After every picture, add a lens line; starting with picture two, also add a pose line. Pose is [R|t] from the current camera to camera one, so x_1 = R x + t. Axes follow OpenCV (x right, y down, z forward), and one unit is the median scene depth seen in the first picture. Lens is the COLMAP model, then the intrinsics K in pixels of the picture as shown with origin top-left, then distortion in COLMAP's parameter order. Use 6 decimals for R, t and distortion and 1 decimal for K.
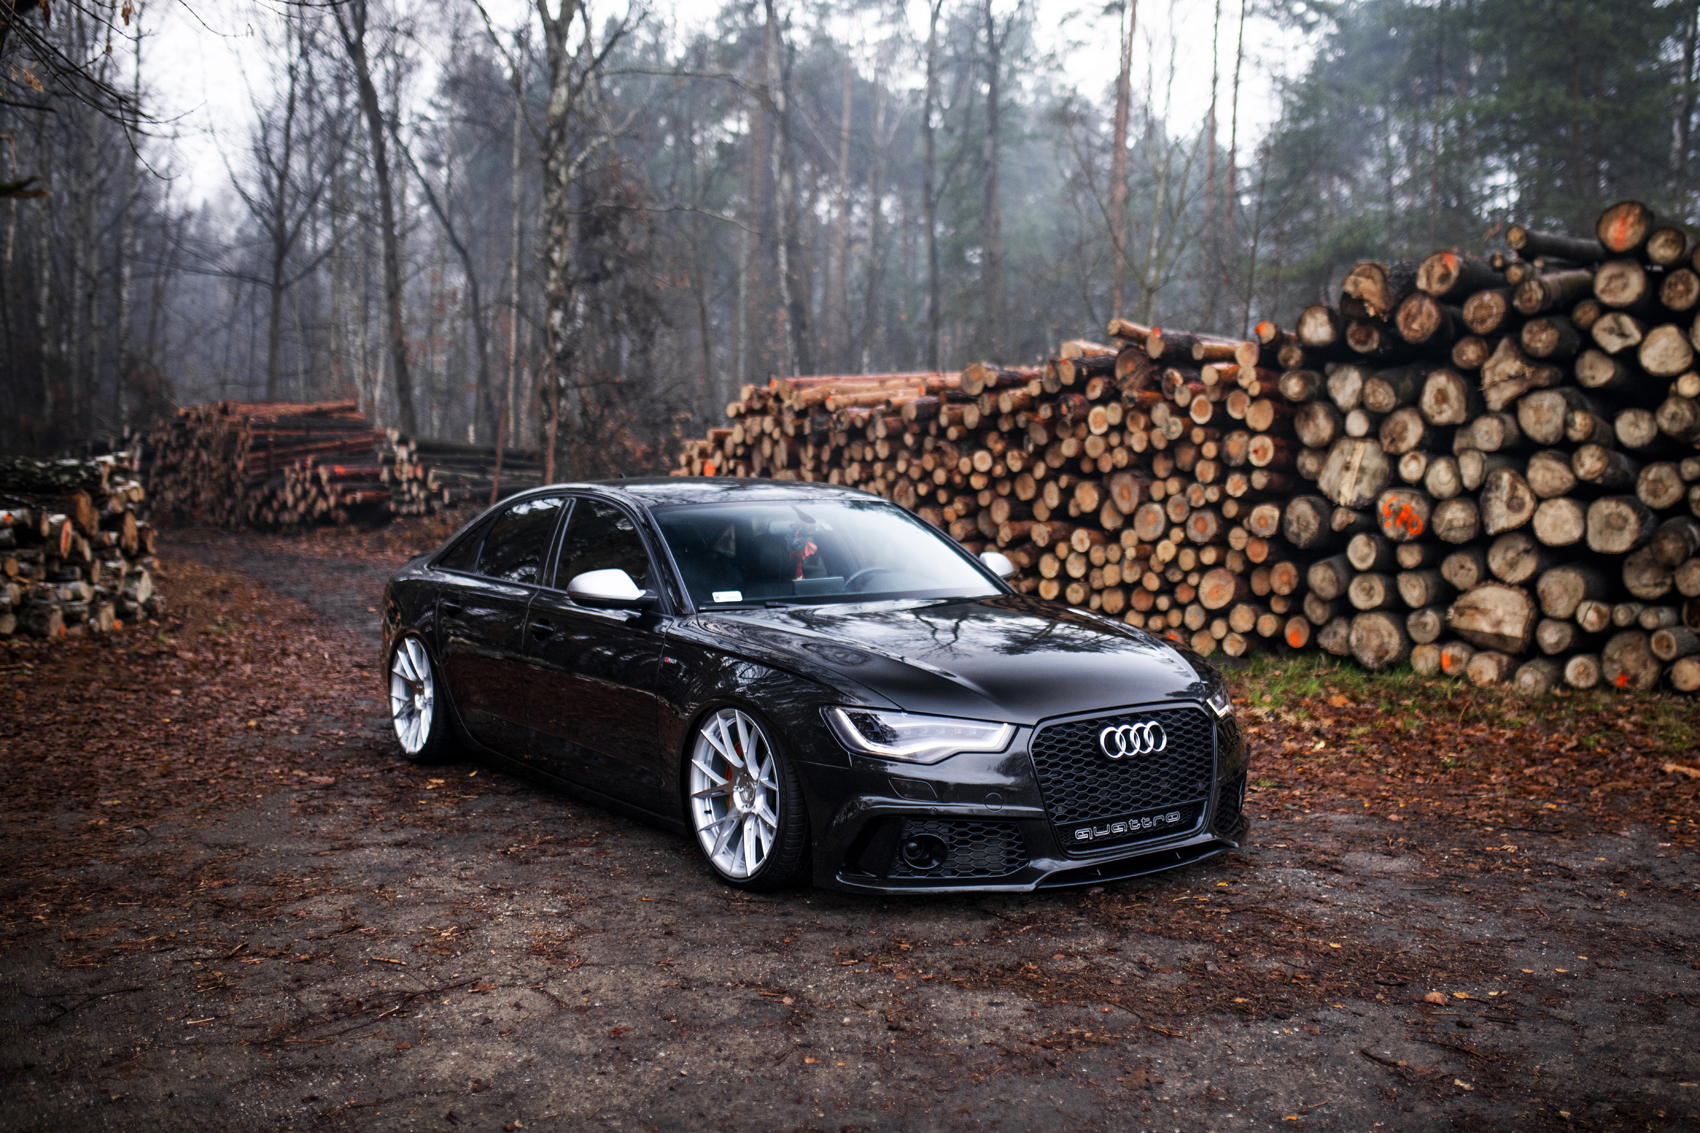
lens RADIAL K [[1674.2, 0, 892.3], [0, 1674.2, 525.5], [0, 0, 1]] dist [-0.094525, 0.168896]
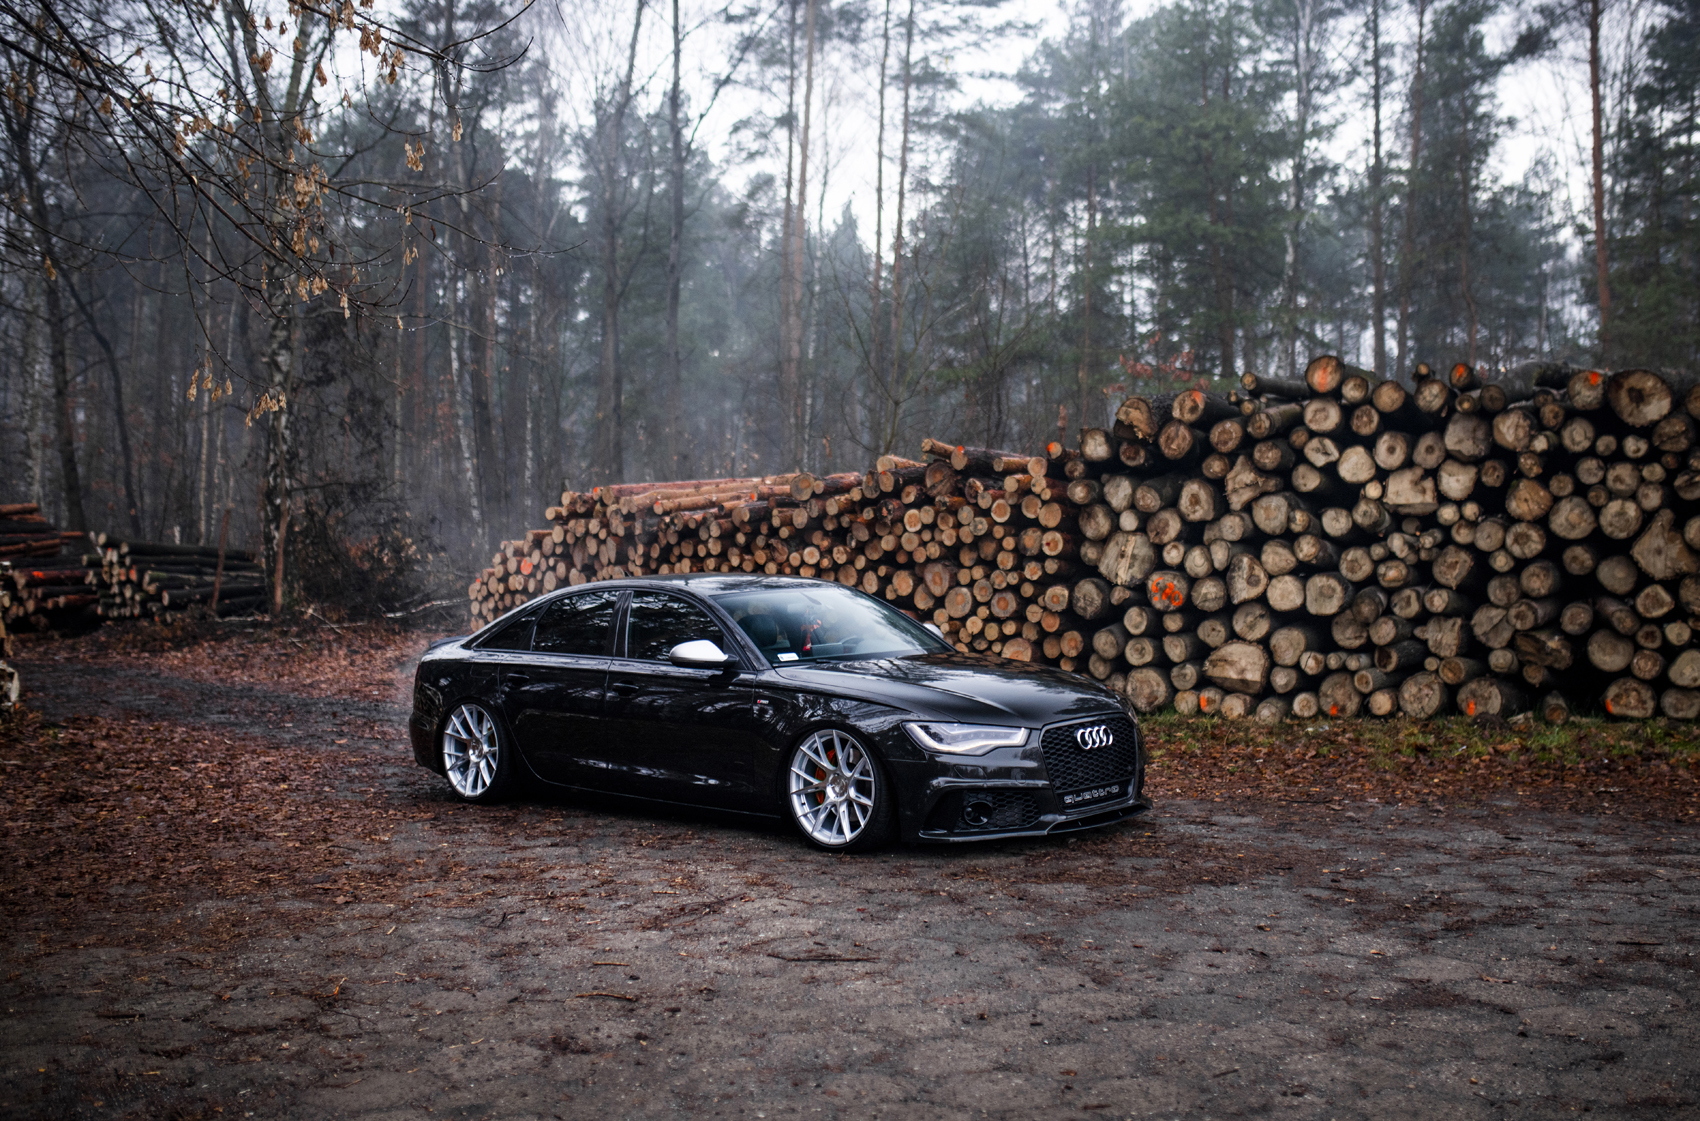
lens RADIAL K [[1716.8, 0, 880.8], [0, 1716.8, 563.6], [0, 0, 1]] dist [-0.075229, 0.111470]
pose [[0.976798, -0.019455, 0.213277, -0.176236], [0.026030, 0.999267, -0.028064, 0.003500], [-0.212574, 0.032965, 0.976589, -0.233417]]
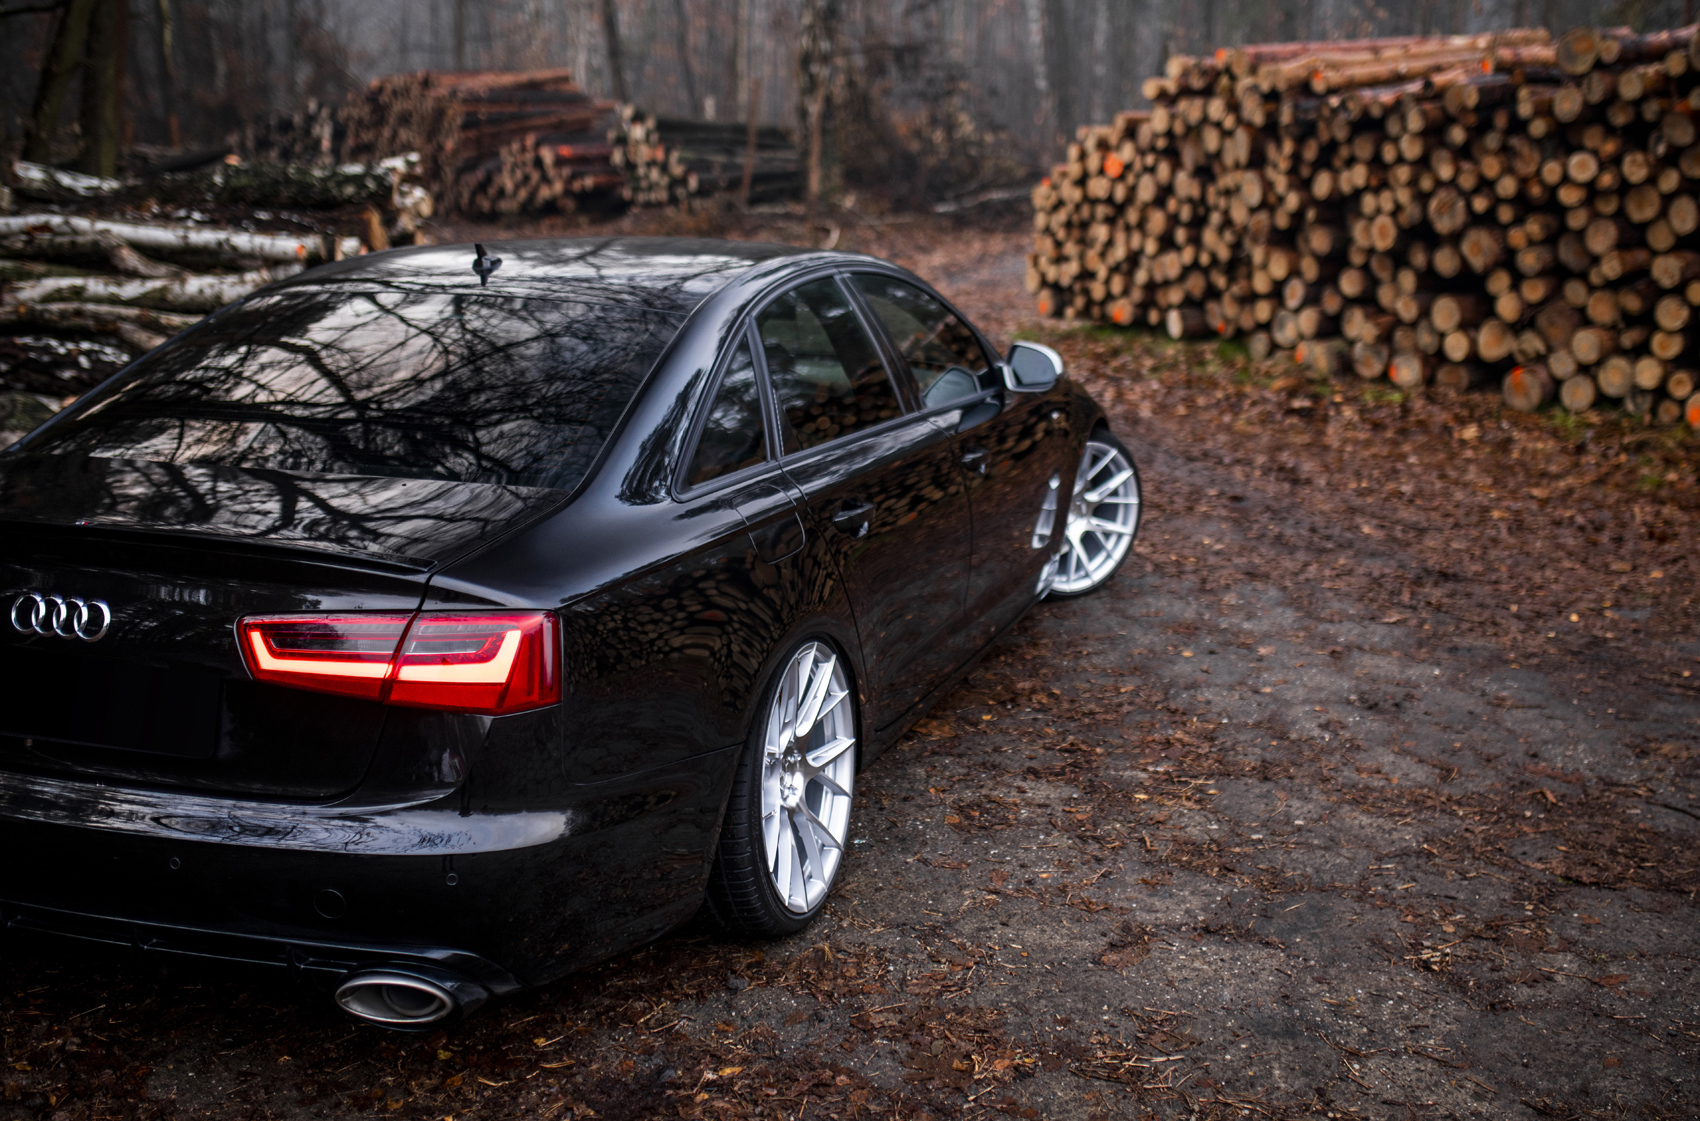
lens RADIAL K [[1728.7, 0, 919.2], [0, 1728.7, 570.1], [0, 0, 1]] dist [-0.072179, 0.114086]
pose [[0.996337, 0.015469, -0.084106, -0.187028], [0.002818, 0.977029, 0.213088, -0.029353], [0.085470, -0.212544, 0.973406, 0.229098]]
